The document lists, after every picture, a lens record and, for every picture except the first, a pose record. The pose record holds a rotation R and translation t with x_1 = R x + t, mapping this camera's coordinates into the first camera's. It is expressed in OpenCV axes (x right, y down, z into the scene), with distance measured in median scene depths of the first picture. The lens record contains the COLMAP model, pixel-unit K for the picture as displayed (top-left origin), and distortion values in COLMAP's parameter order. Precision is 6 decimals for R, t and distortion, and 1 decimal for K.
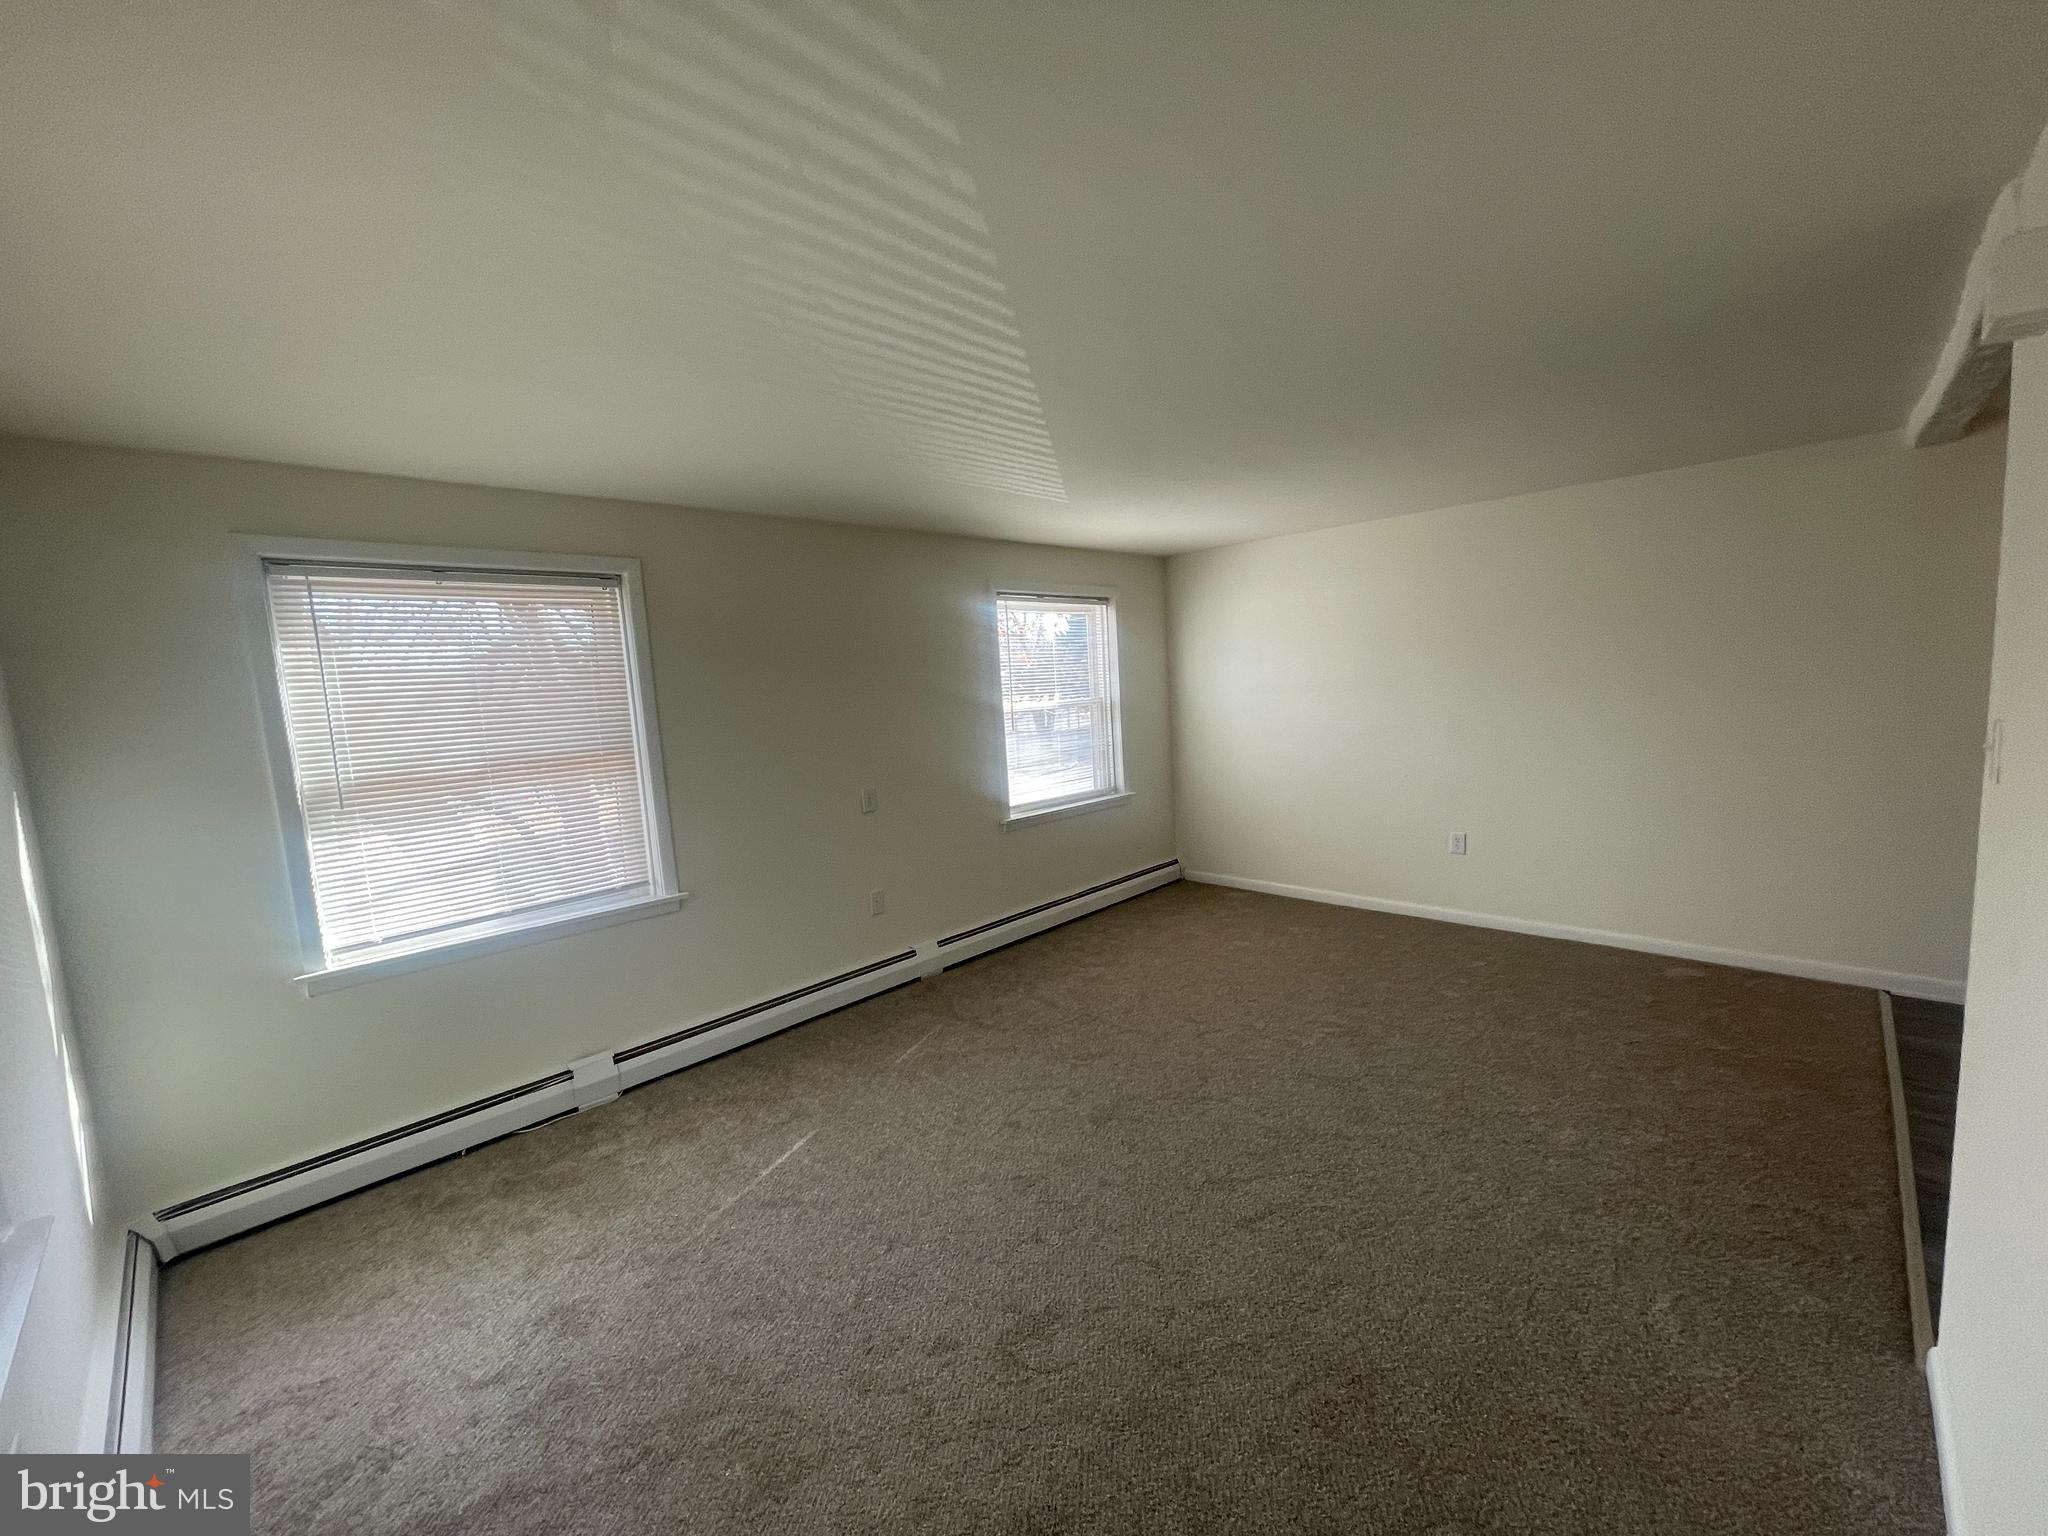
lens RADIAL K [[828.6, 0, 1018.6], [0, 828.6, 774.3], [0, 0, 1]] dist [0.001211, 0.000055]
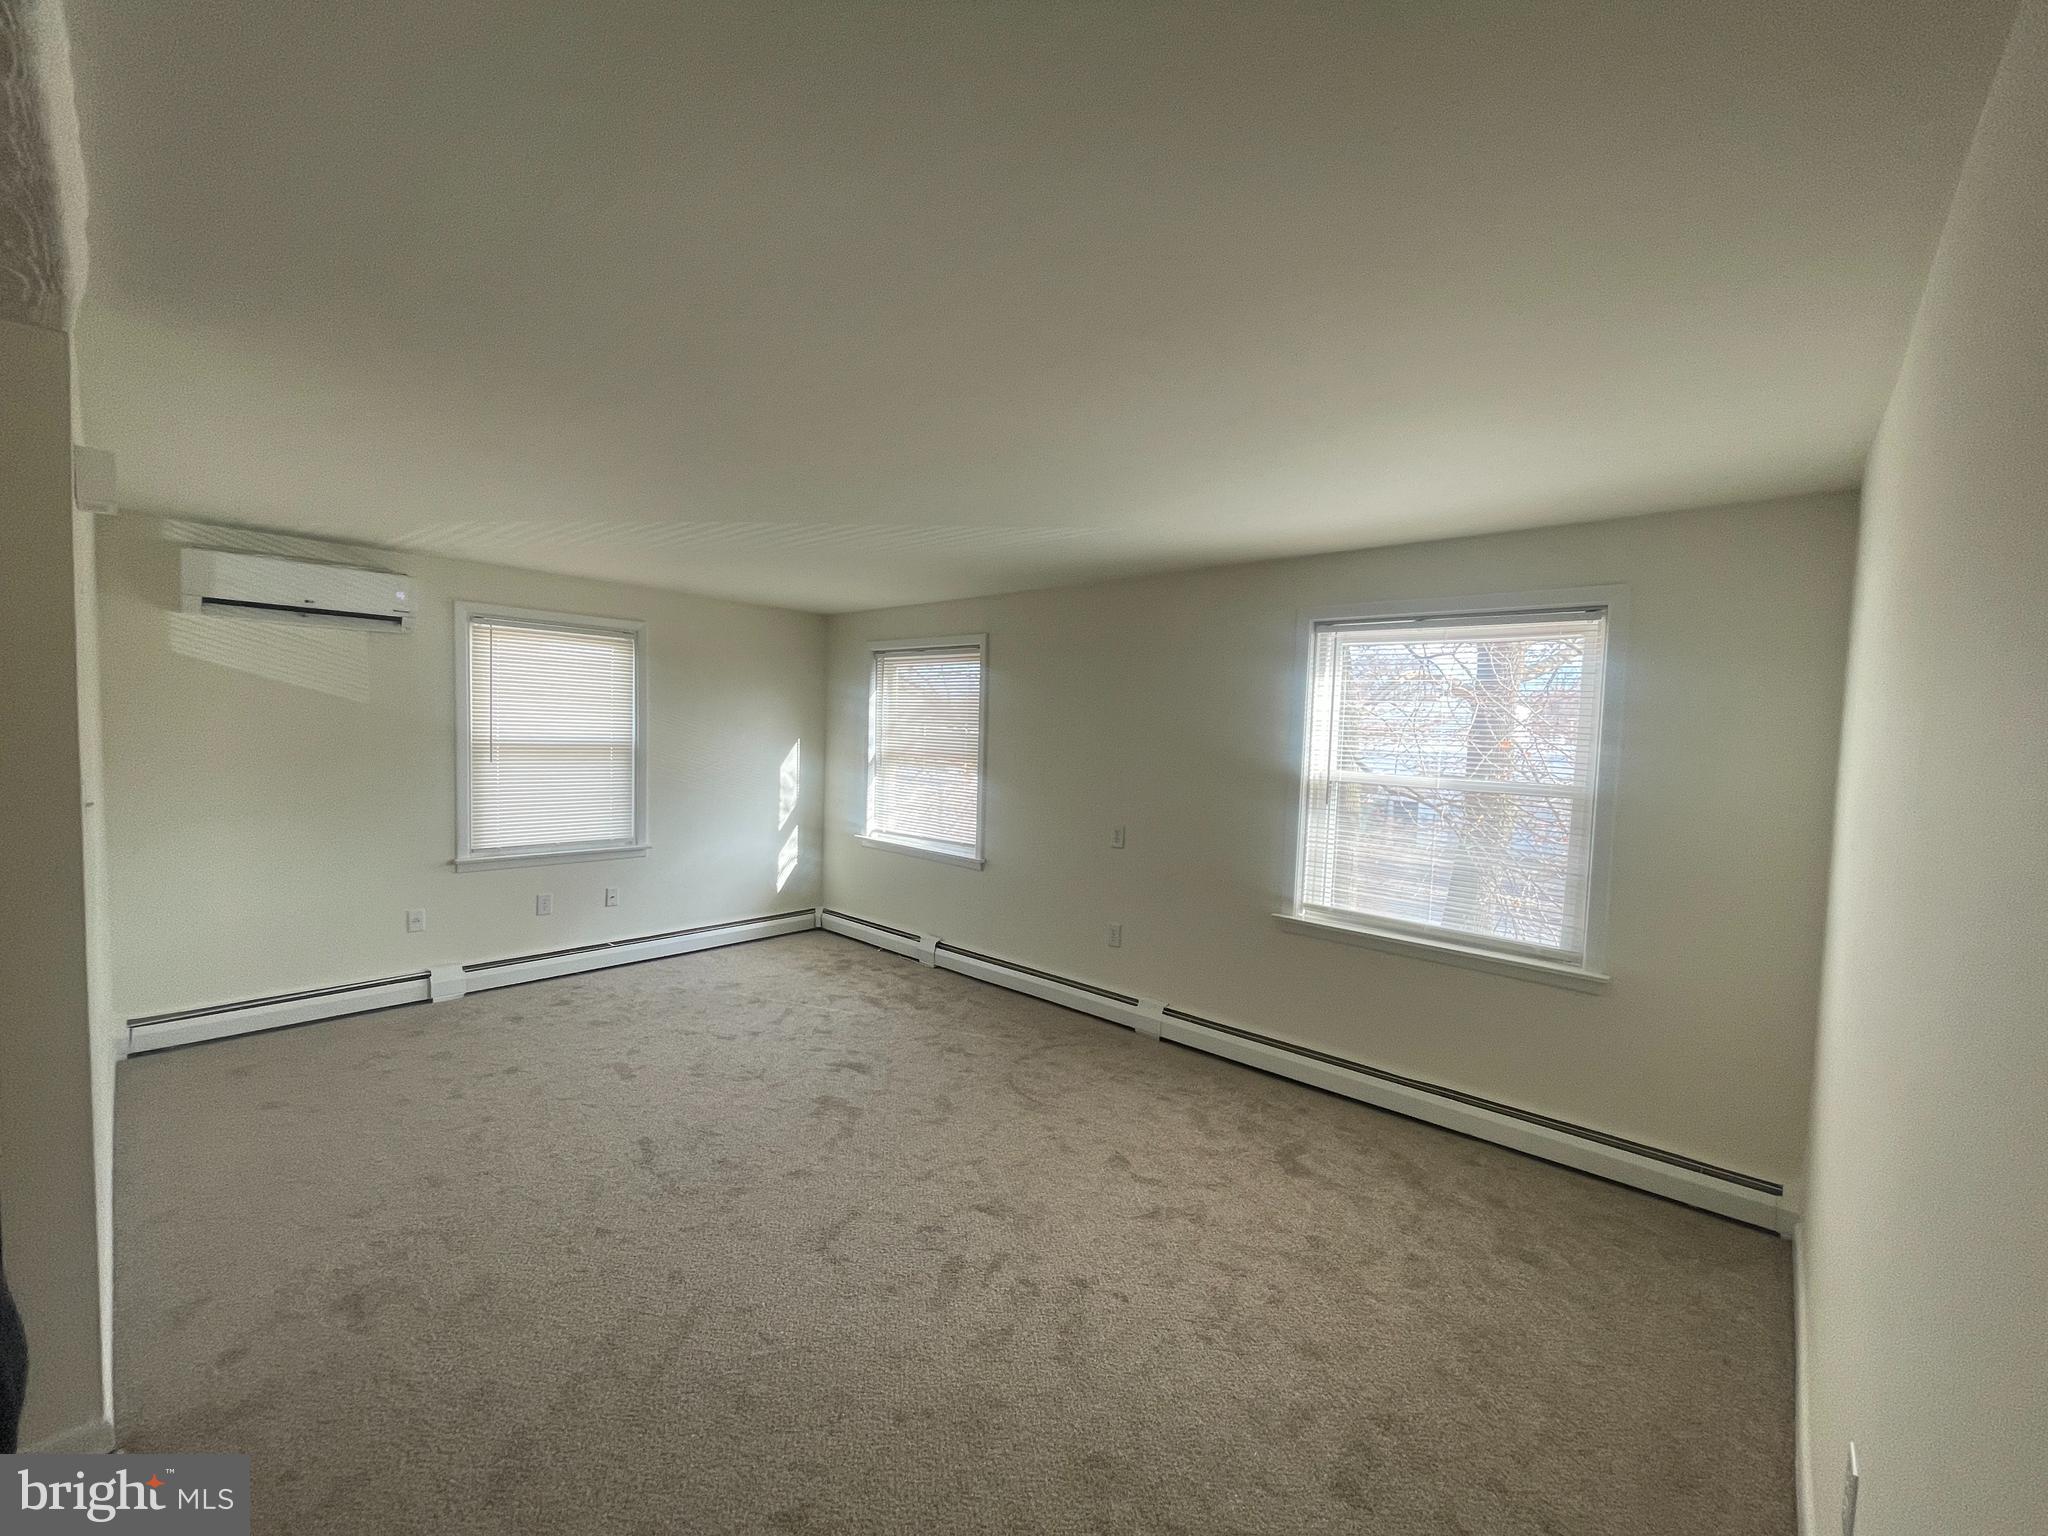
lens RADIAL K [[828.6, 0, 1018.6], [0, 828.6, 774.3], [0, 0, 1]] dist [0.001211, 0.000055]
pose [[0.031985, 0.113200, -0.993057, 1.042465], [-0.147790, 0.983179, 0.107314, -0.173602], [0.988501, 0.143331, 0.048177, 0.985723]]
